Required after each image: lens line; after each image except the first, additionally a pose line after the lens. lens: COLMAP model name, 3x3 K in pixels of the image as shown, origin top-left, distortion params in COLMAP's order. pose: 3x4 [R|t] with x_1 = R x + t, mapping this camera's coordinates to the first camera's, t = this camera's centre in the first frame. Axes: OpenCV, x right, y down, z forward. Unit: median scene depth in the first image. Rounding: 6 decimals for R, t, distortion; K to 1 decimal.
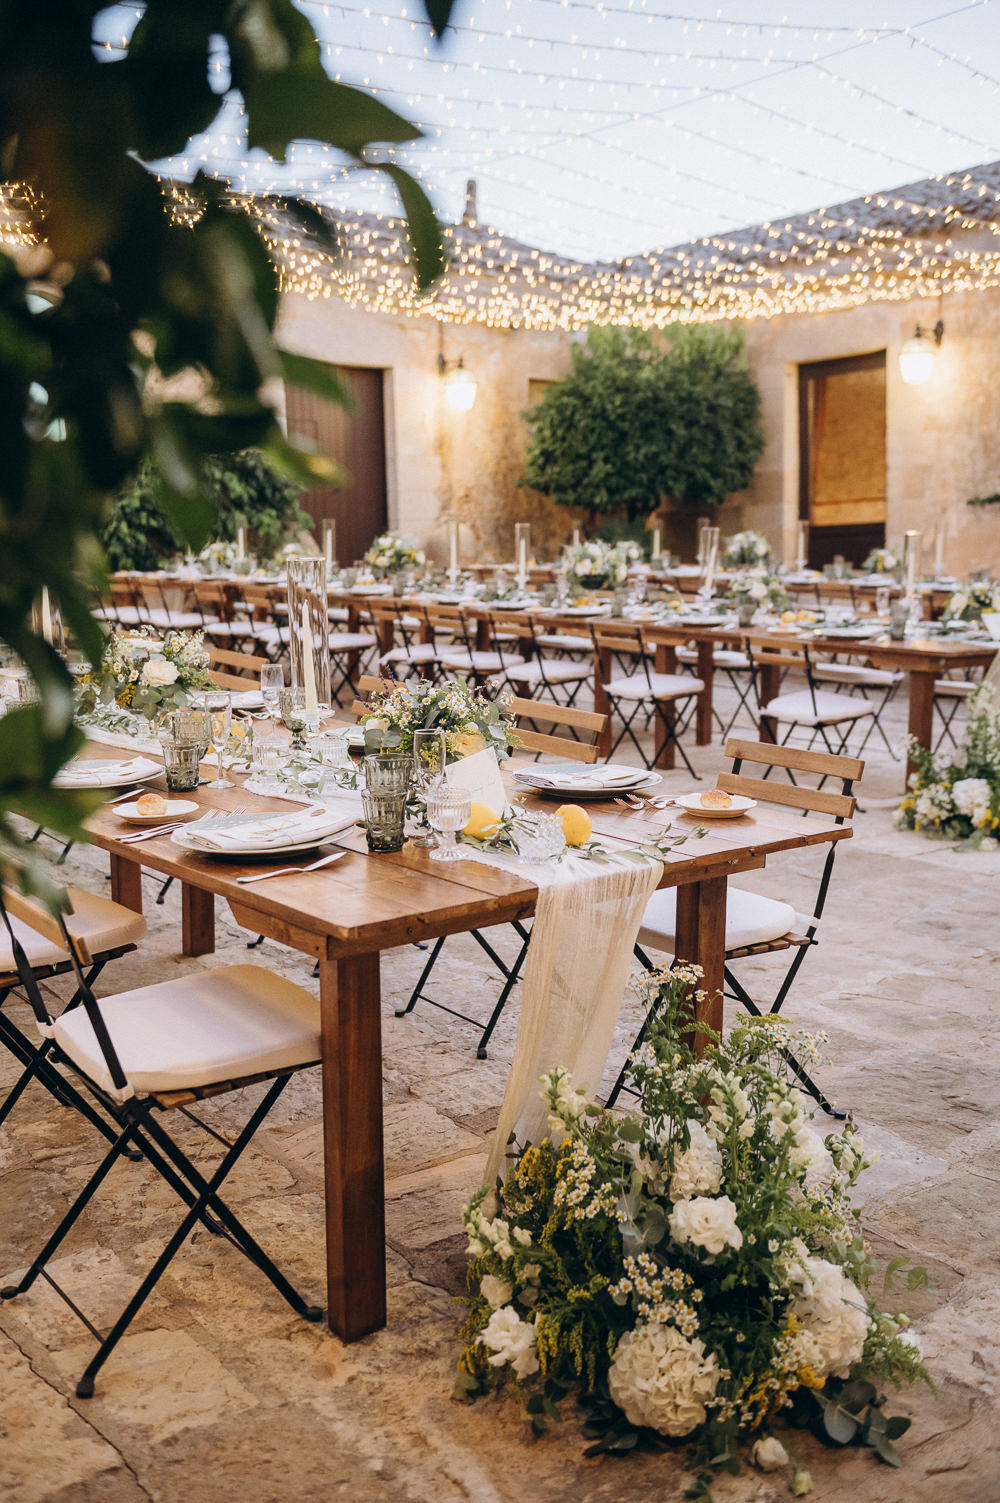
lens RADIAL K [[1667.1, 0, 500.0], [0, 1667.1, 751.5], [0, 0, 1]] dist [0.120590, -0.029347]
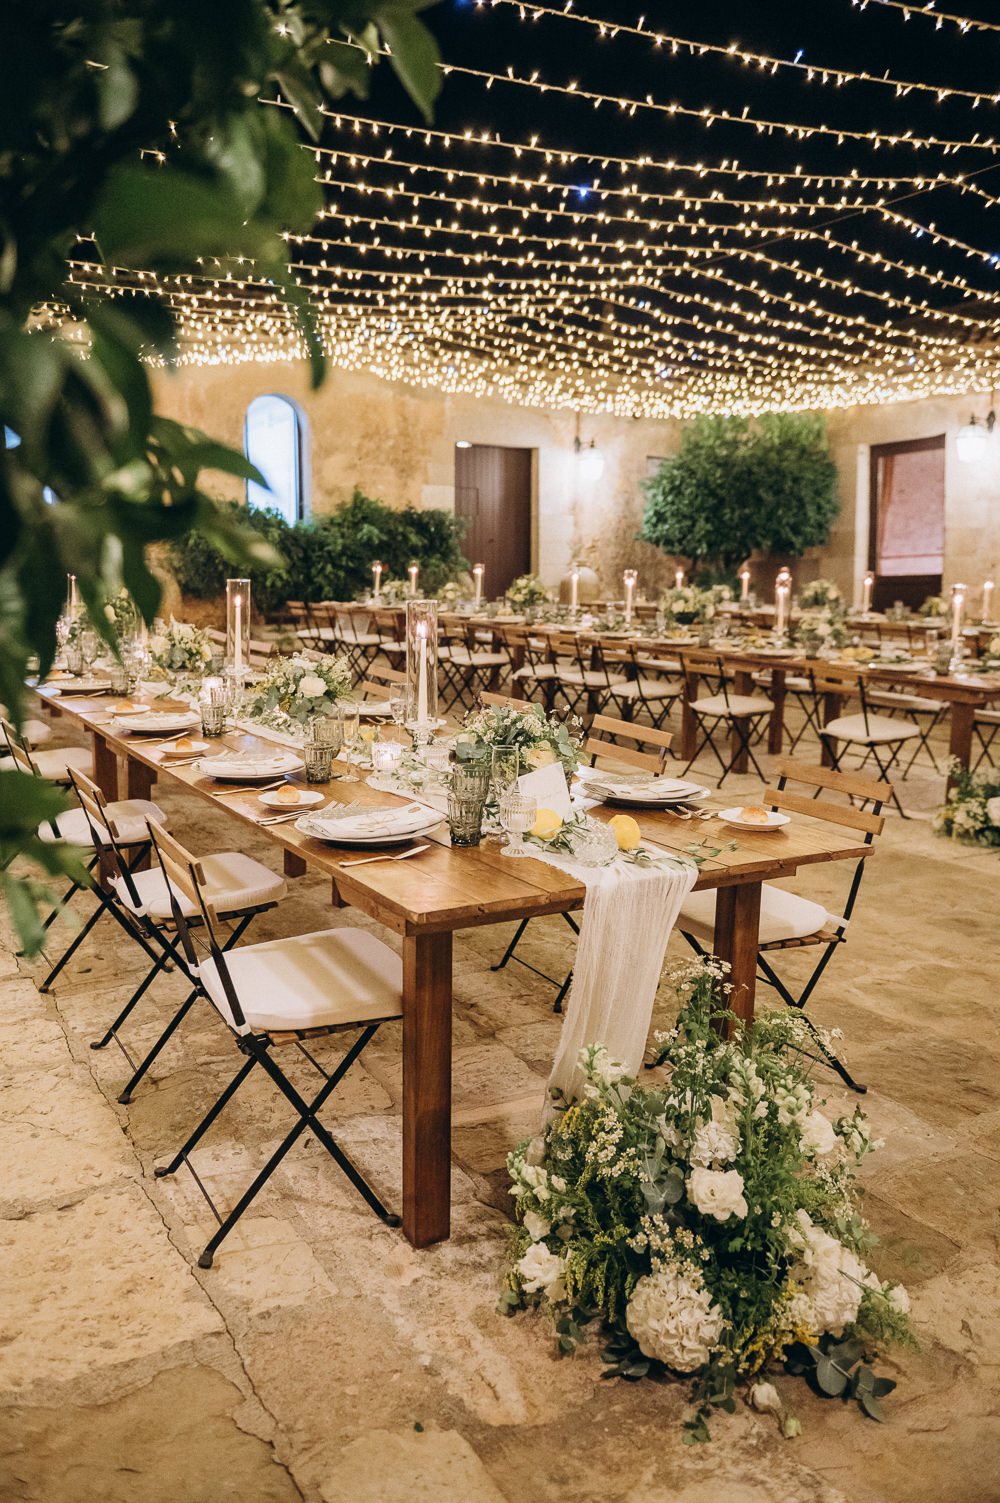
lens RADIAL K [[1132.0, 0, 498.8], [0, 1132.0, 670.8], [0, 0, 1]] dist [0.007094, -0.008288]
pose [[0.980416, 0.037161, -0.193400, 0.093124], [-0.042674, 0.998791, -0.024414, -0.040525], [0.192259, 0.032189, 0.980816, 0.168967]]
